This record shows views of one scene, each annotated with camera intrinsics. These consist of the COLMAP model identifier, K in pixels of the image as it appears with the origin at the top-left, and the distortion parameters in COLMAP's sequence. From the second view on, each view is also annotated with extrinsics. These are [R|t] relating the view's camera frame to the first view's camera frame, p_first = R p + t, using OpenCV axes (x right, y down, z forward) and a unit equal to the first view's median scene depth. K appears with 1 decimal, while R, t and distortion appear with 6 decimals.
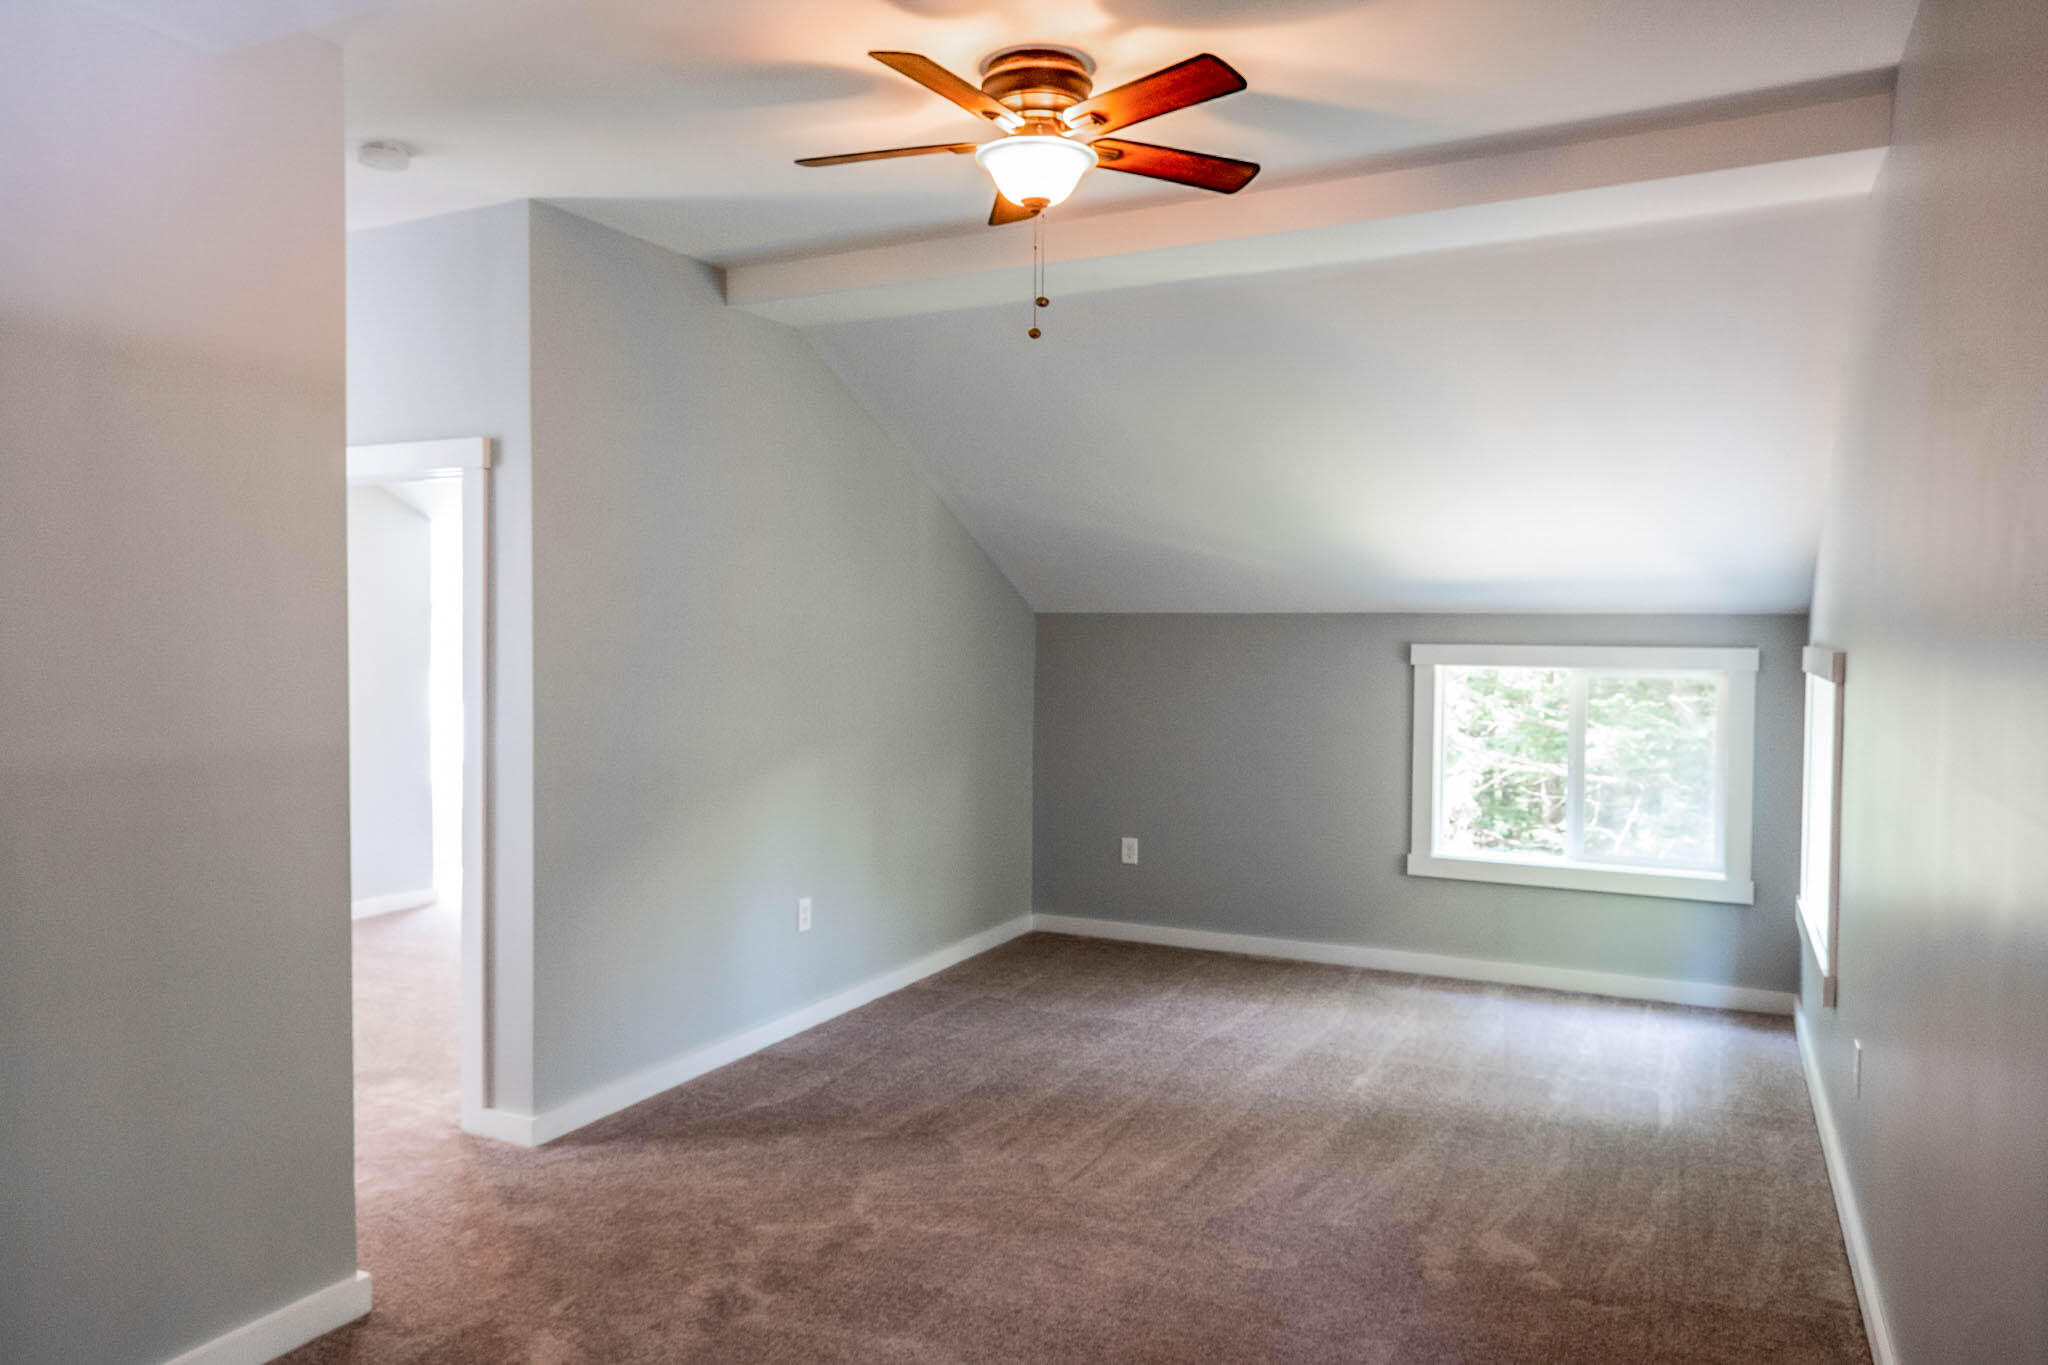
lens RADIAL K [[1387.5, 0, 1013.7], [0, 1387.5, 677.8], [0, 0, 1]] dist [-0.015512, 0.017965]
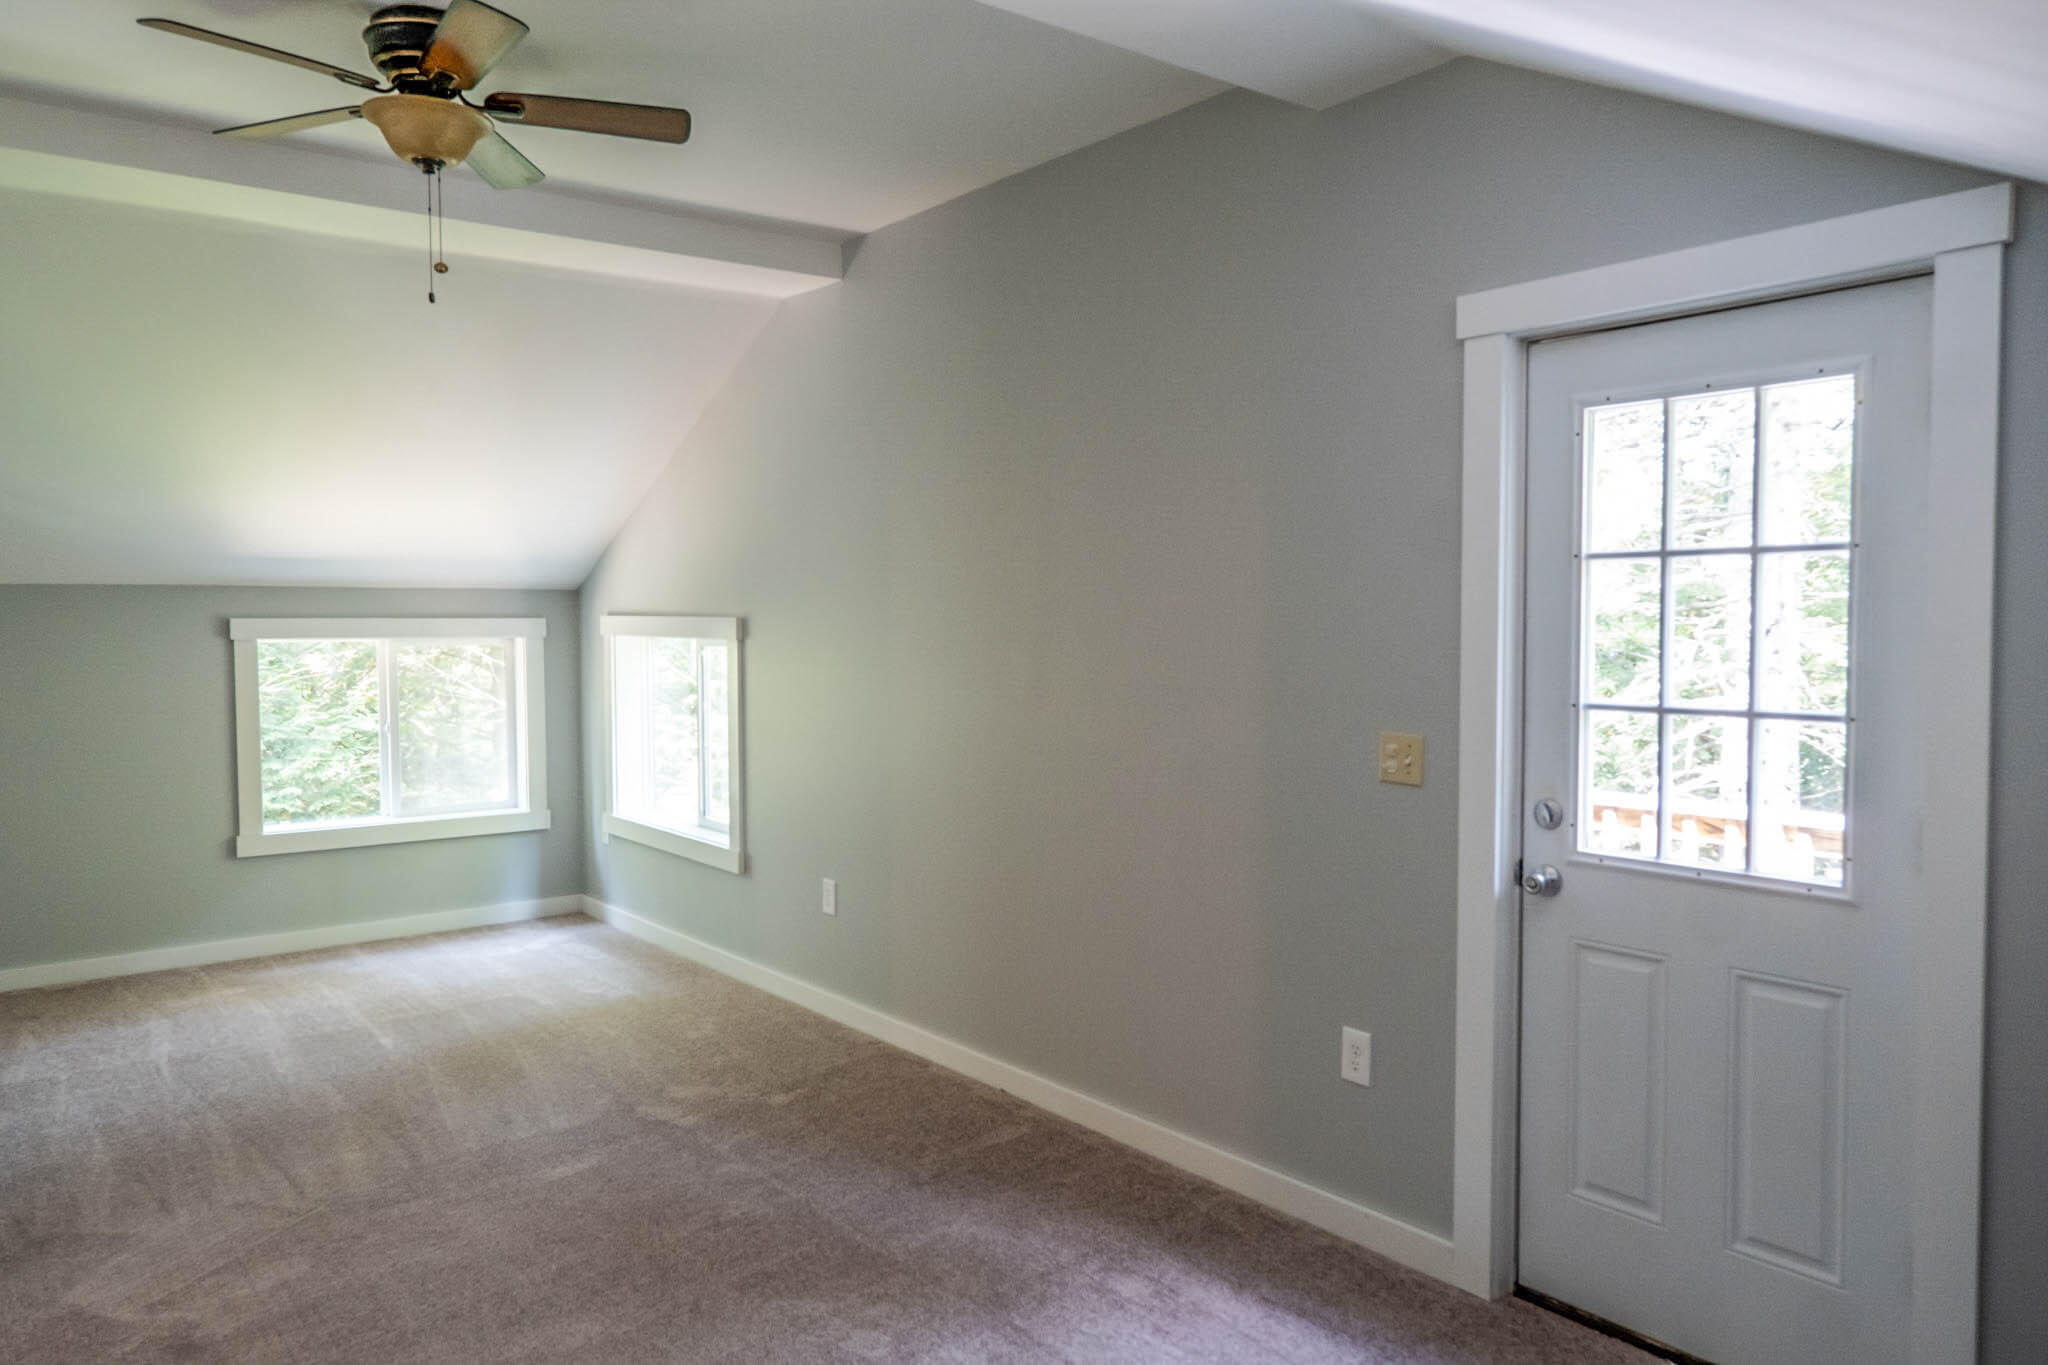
lens RADIAL K [[1387.5, 0, 1007.5], [0, 1387.5, 679.8], [0, 0, 1]] dist [-0.015512, 0.017965]
pose [[0.411010, -0.049410, 0.910291, -0.438174], [0.032332, 0.998692, 0.039610, -0.002606], [-0.911058, 0.013151, 0.412069, 0.139530]]
